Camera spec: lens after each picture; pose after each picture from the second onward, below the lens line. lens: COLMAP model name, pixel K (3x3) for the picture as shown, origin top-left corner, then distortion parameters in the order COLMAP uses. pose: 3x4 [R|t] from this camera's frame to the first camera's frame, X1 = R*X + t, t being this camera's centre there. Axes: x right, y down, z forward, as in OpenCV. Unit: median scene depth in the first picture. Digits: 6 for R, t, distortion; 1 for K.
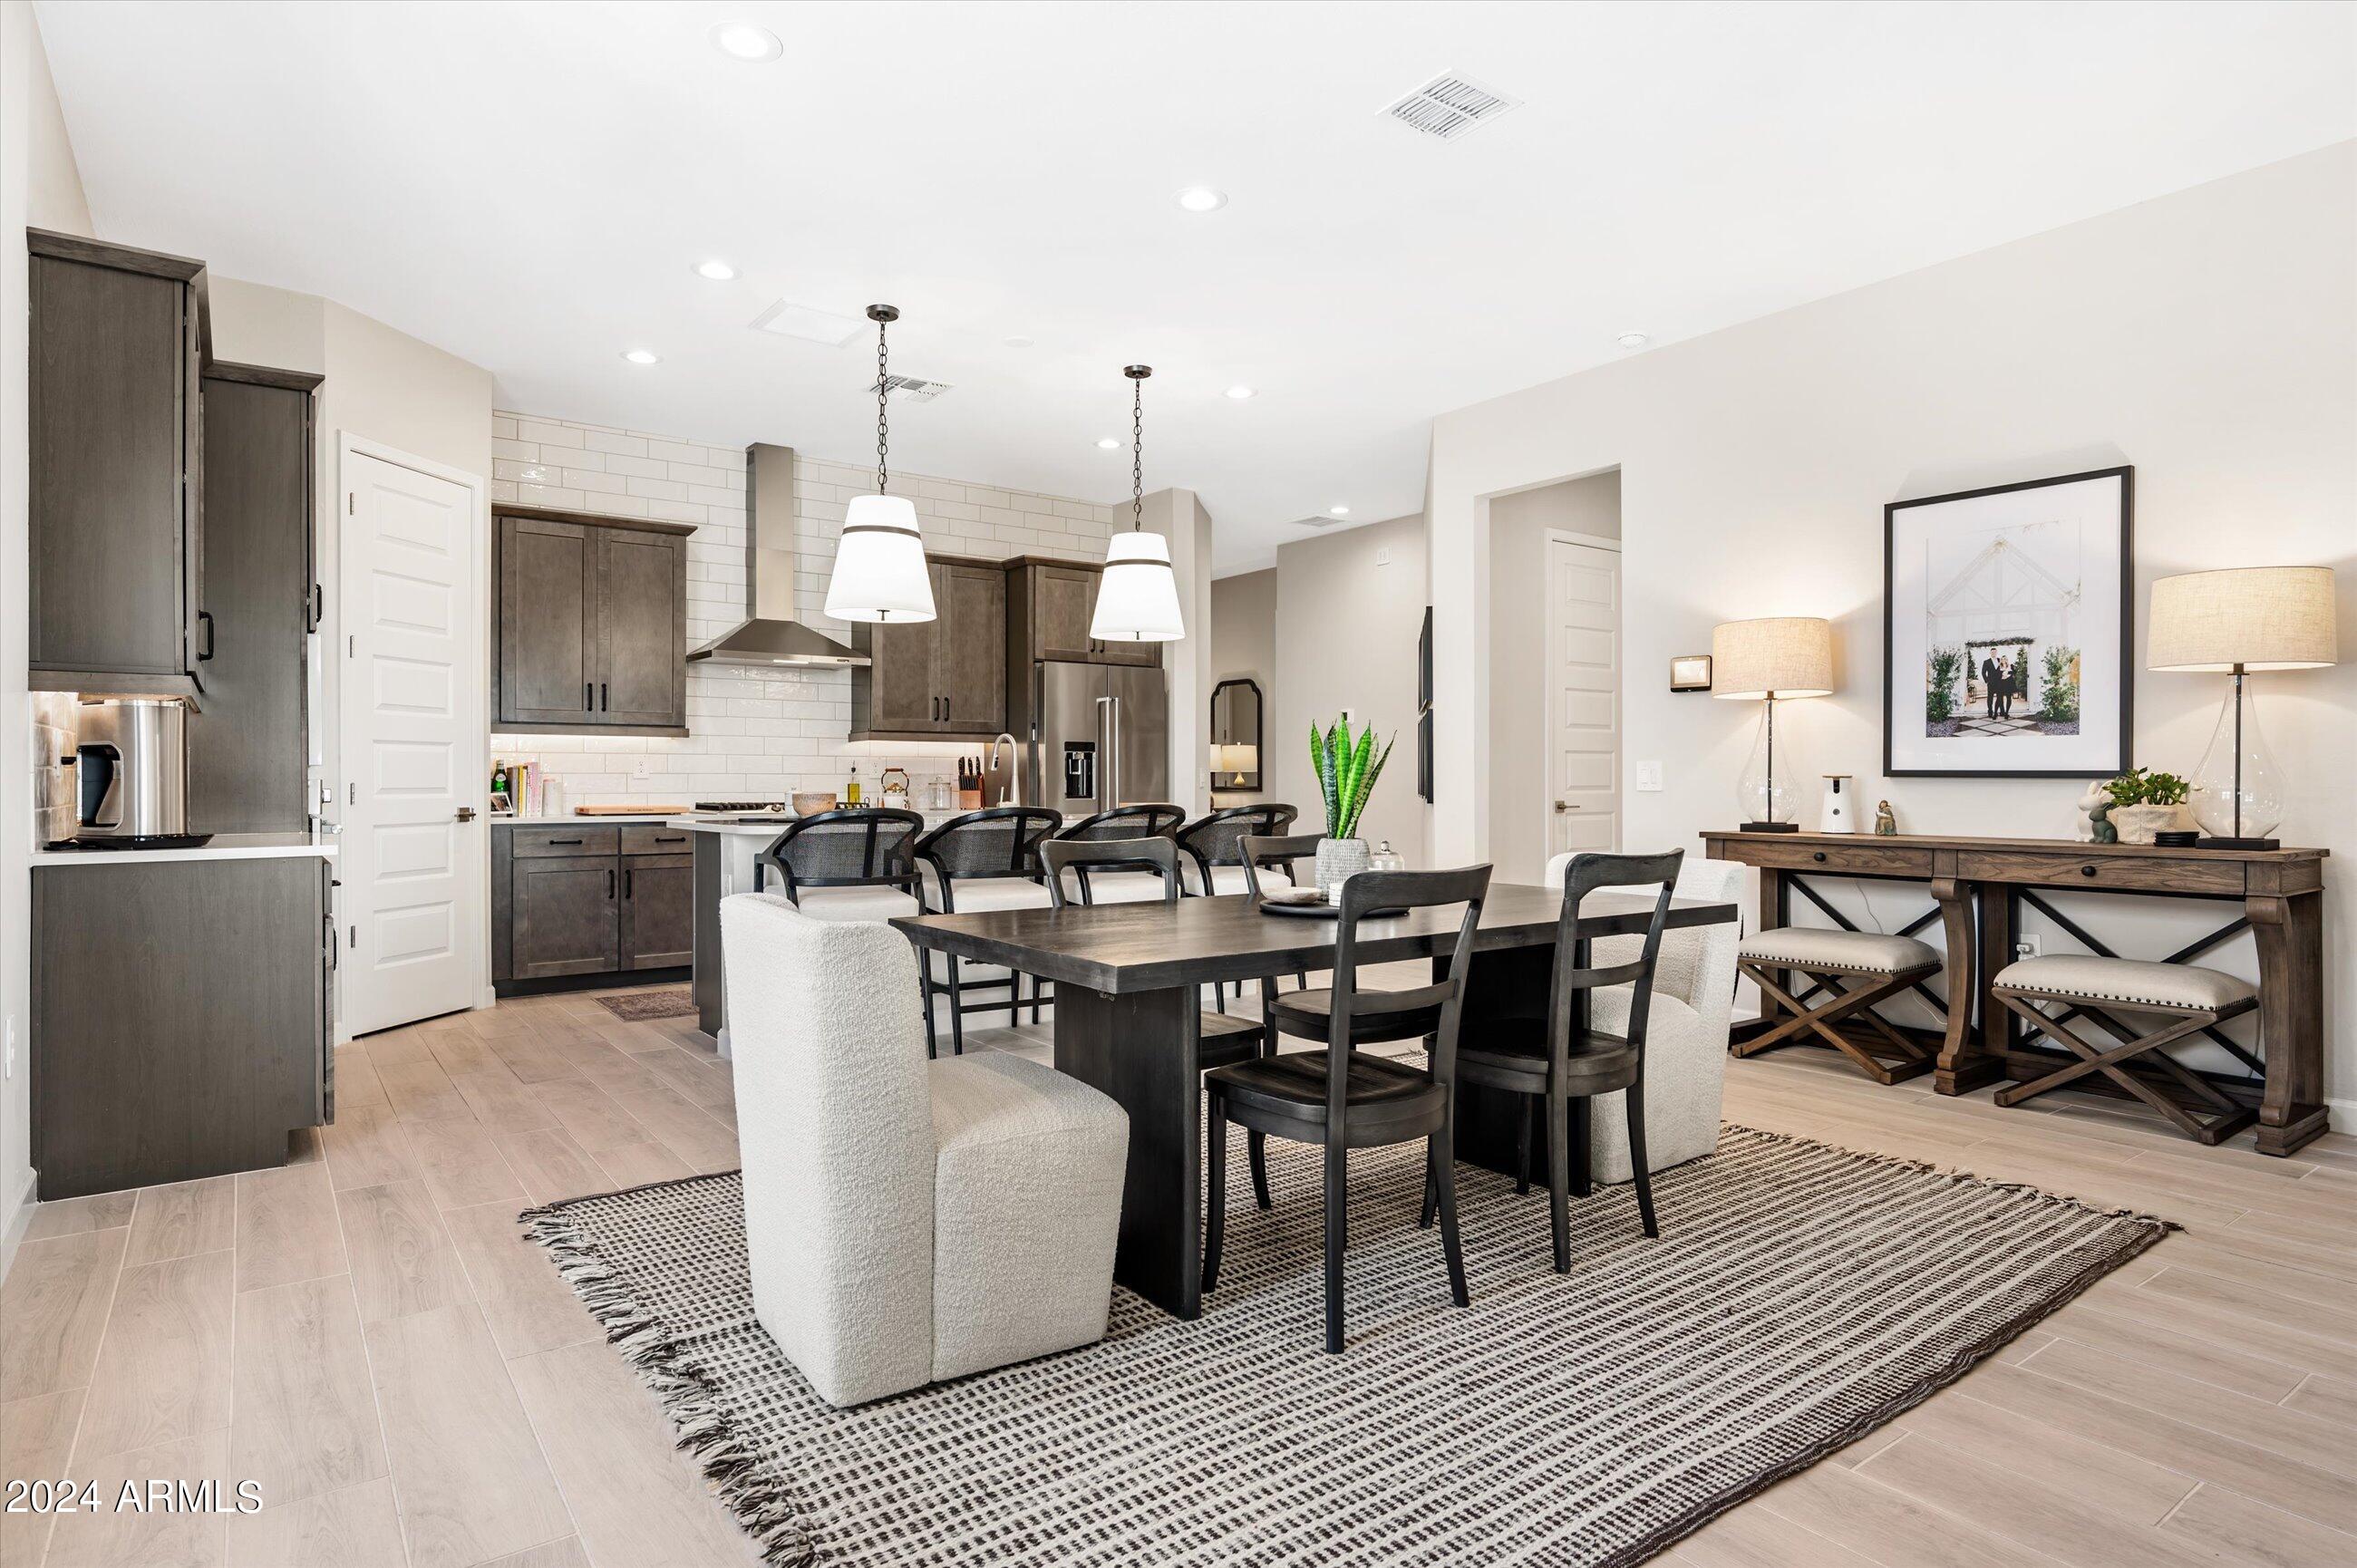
lens RADIAL K [[1239.5, 0, 1172.7], [0, 1239.5, 788.6], [0, 0, 1]] dist [-0.014708, -0.000757]
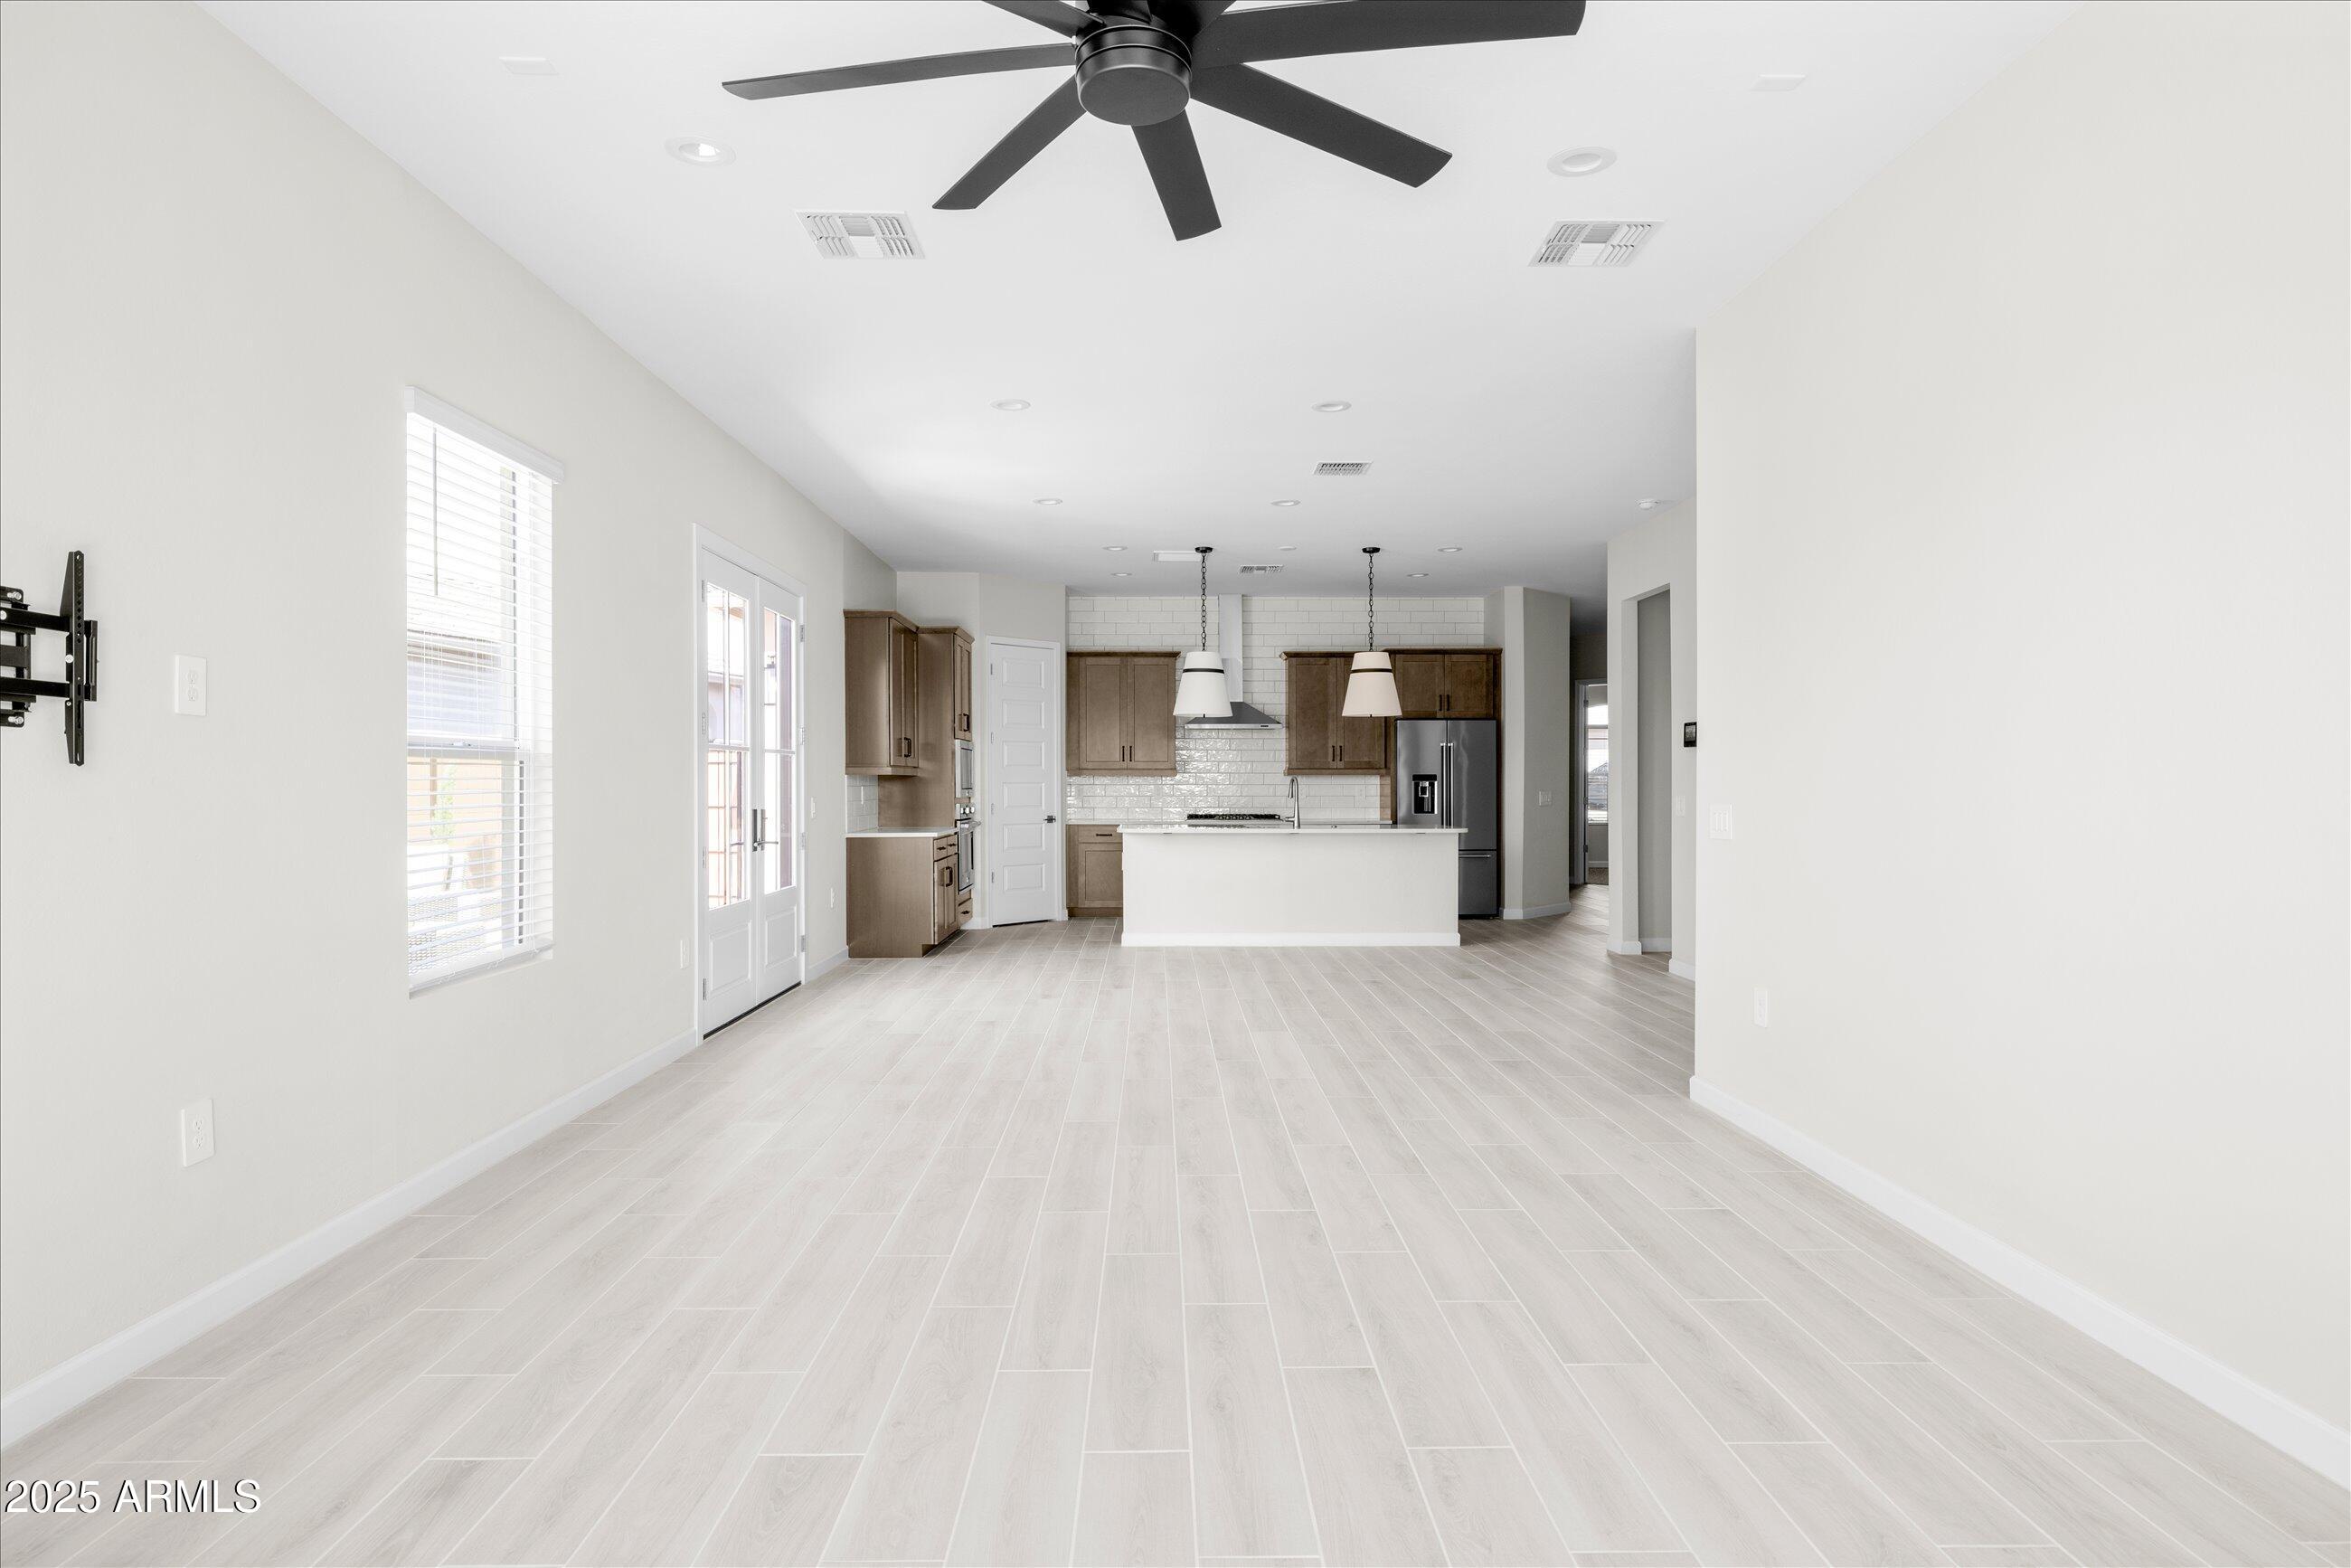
lens RADIAL K [[1236.5, 0, 1169.8], [0, 1236.5, 788.6], [0, 0, 1]] dist [-0.014708, -0.000757]
pose [[0.815844, -0.000087, -0.578272, 0.655577], [-0.003042, 0.999986, -0.004443, -0.017269], [0.578264, 0.005384, 0.815832, -0.442997]]
